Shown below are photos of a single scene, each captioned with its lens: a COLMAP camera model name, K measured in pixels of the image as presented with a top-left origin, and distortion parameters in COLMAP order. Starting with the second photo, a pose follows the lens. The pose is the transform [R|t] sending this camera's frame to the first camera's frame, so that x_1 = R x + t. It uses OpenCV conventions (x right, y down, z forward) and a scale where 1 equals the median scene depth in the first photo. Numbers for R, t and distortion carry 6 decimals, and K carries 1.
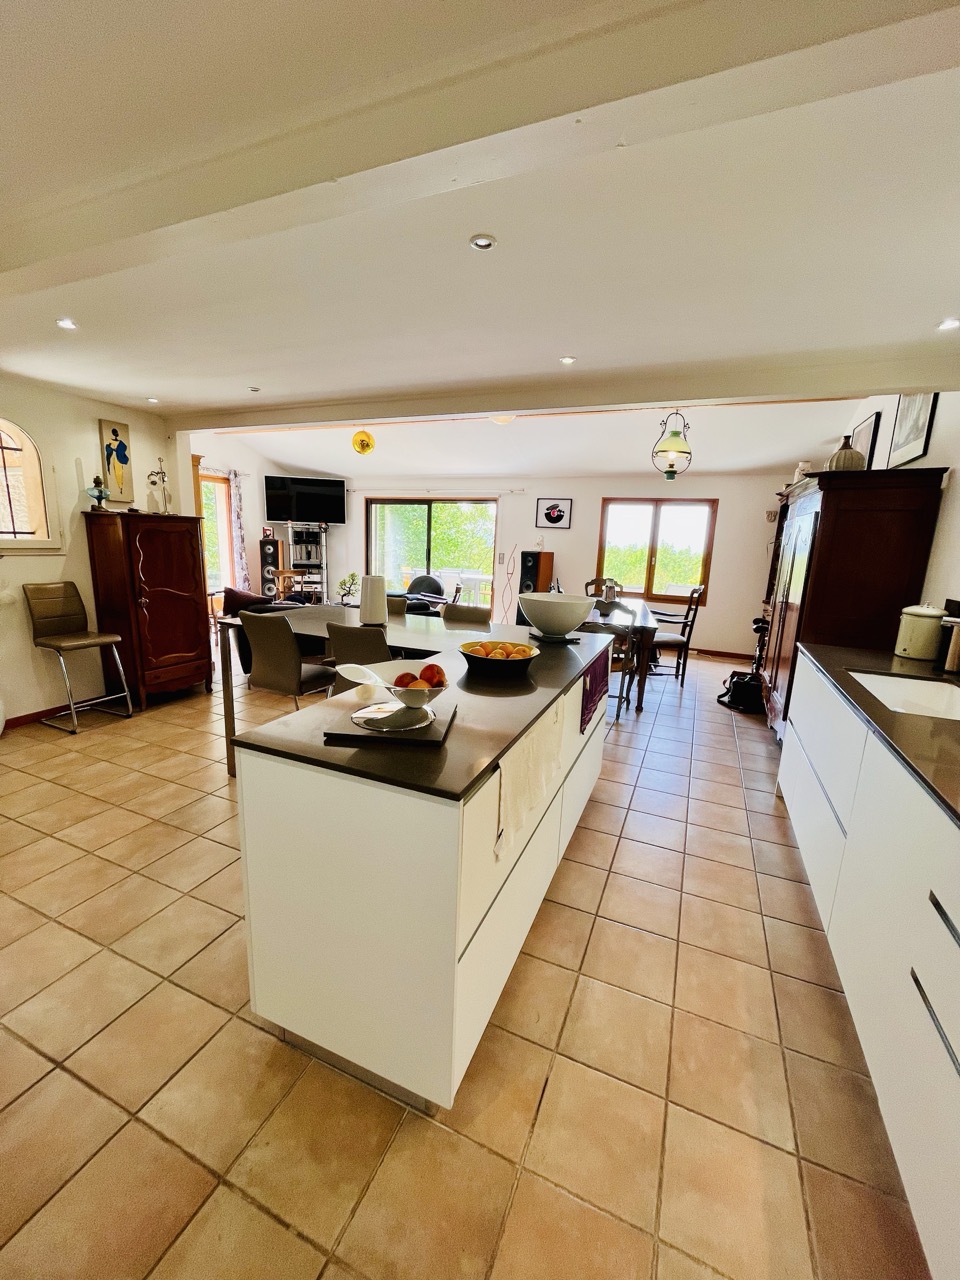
lens RADIAL K [[516.1, 0, 480.0], [0, 516.1, 640.0], [0, 0, 1]] dist [-0.001847, -0.000438]
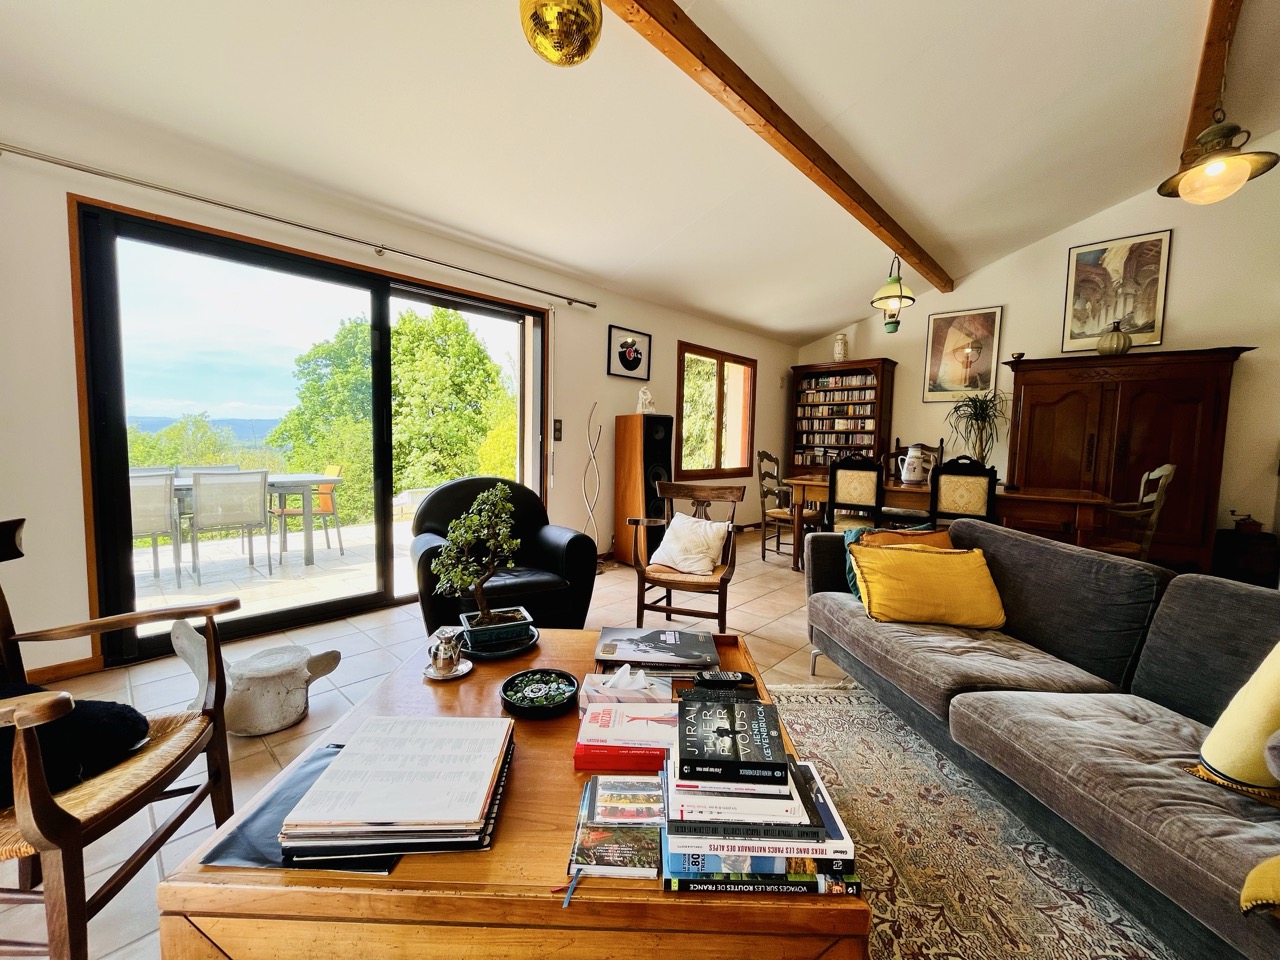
lens RADIAL K [[516.1, 0, 640.0], [0, 516.1, 480.0], [0, 0, 1]] dist [-0.001847, -0.000438]
pose [[0.334902, -0.110831, 0.935712, -0.456644], [0.175899, 0.982955, 0.053470, -0.135550], [-0.925689, 0.146684, 0.348689, 0.832359]]
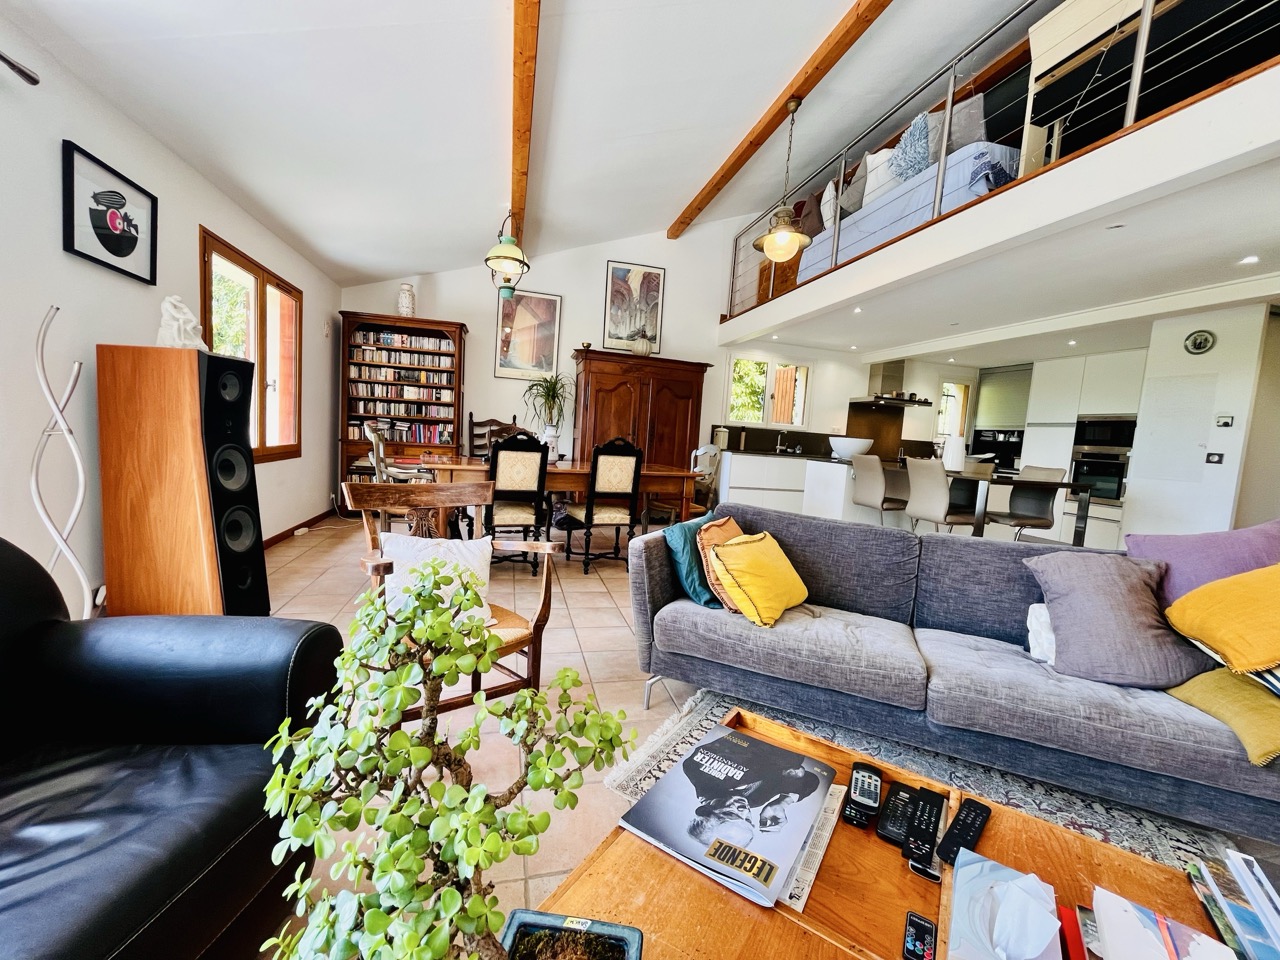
lens RADIAL K [[516.1, 0, 640.0], [0, 516.1, 480.0], [0, 0, 1]] dist [-0.001847, -0.000438]
pose [[-0.610022, -0.155032, 0.777070, -0.313873], [0.063227, 0.968023, 0.242764, -0.159157], [-0.789858, 0.197223, -0.580713, 1.002236]]
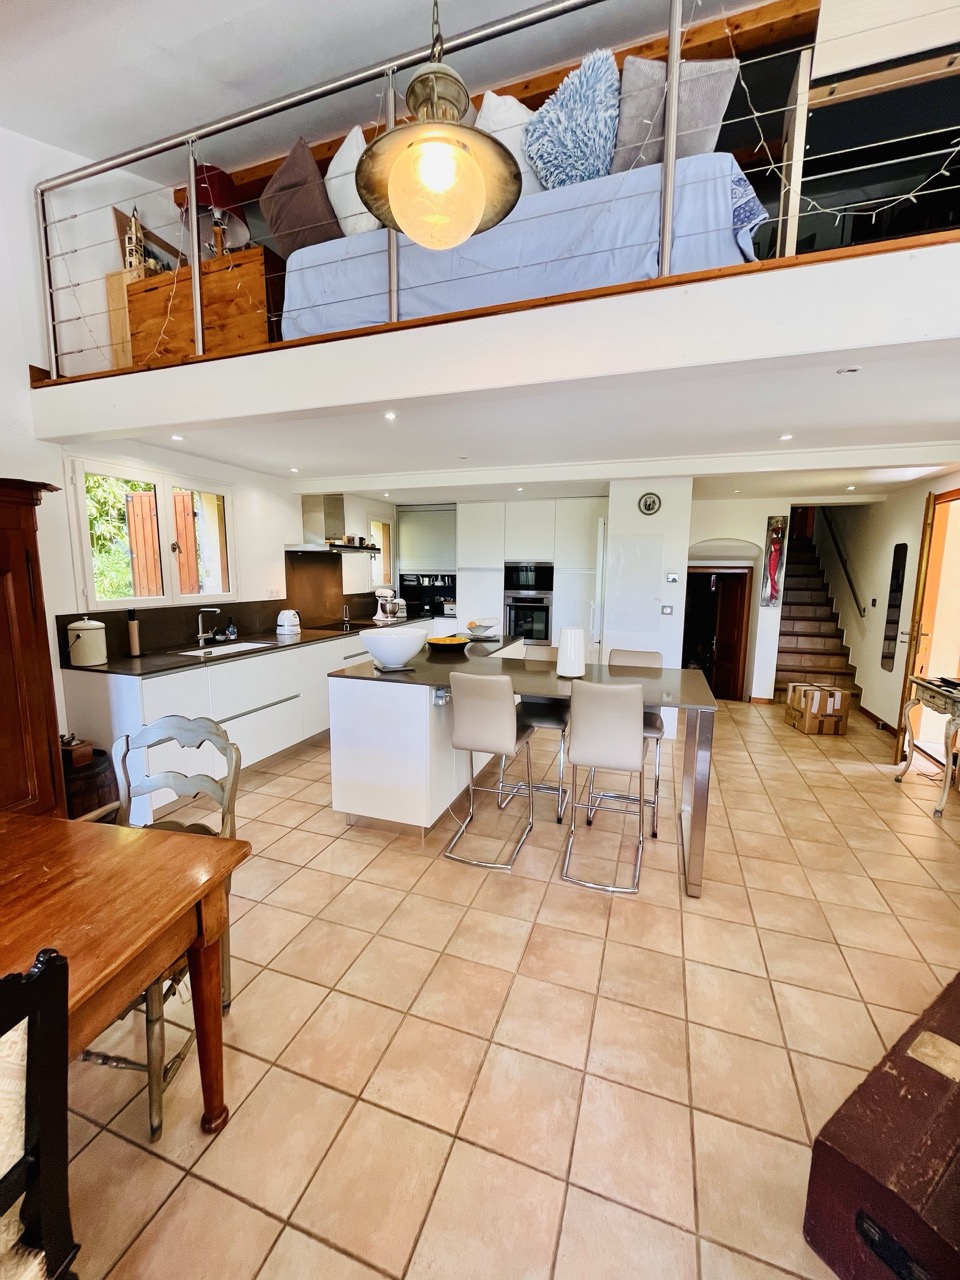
lens RADIAL K [[516.1, 0, 480.0], [0, 516.1, 640.0], [0, 0, 1]] dist [-0.001847, -0.000438]
pose [[-0.996122, -0.041752, -0.077446, 0.019029], [-0.064906, 0.942982, 0.326454, -0.164196], [0.059400, 0.330214, -0.942035, 0.775025]]
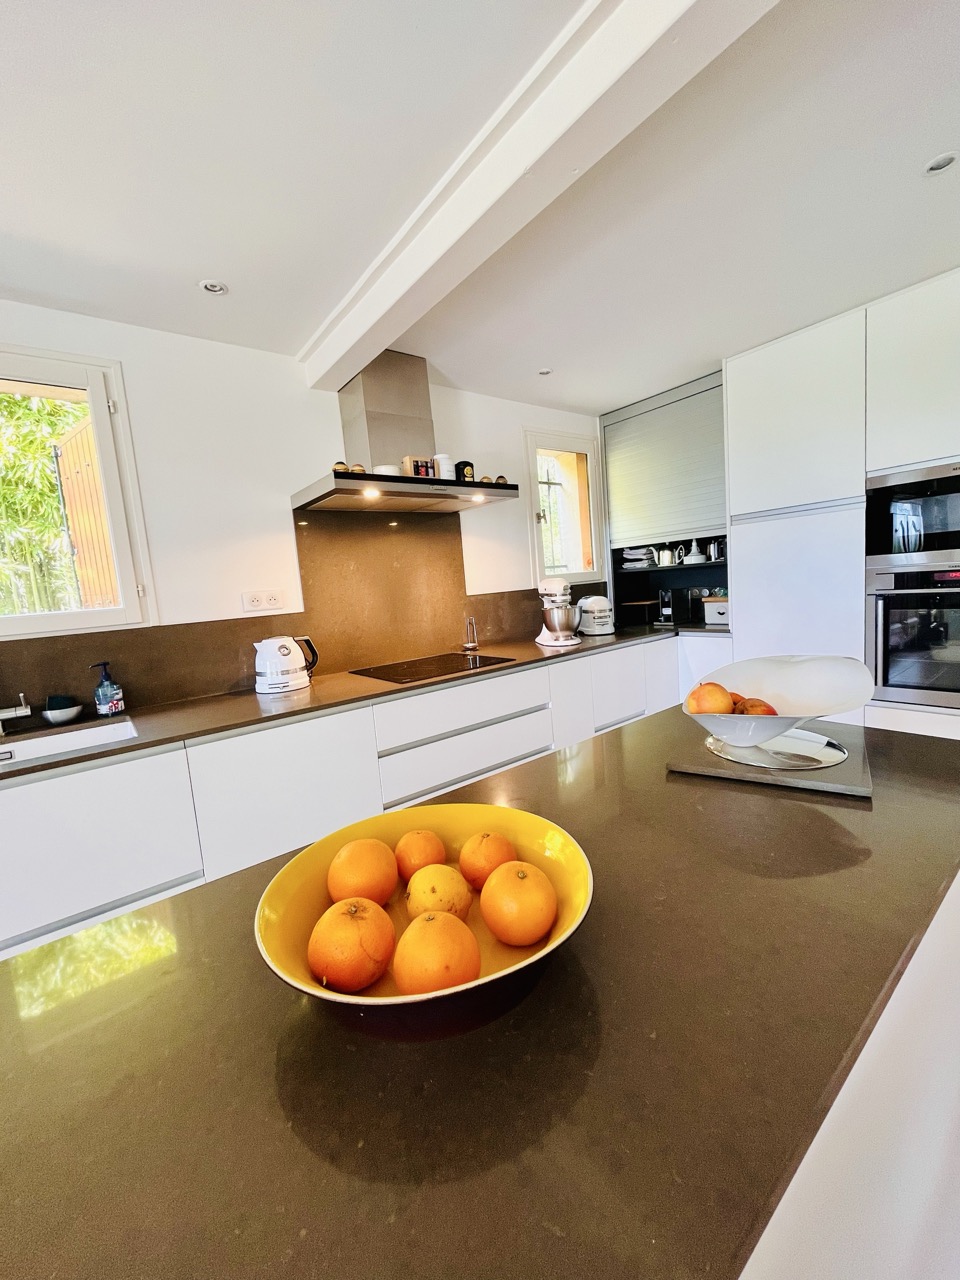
lens RADIAL K [[516.1, 0, 480.0], [0, 516.1, 640.0], [0, 0, 1]] dist [-0.001847, -0.000438]
pose [[-0.878605, -0.027051, 0.476783, -0.027092], [0.134565, 0.943914, 0.301527, -0.043888], [-0.458199, 0.329081, -0.825687, 0.329176]]
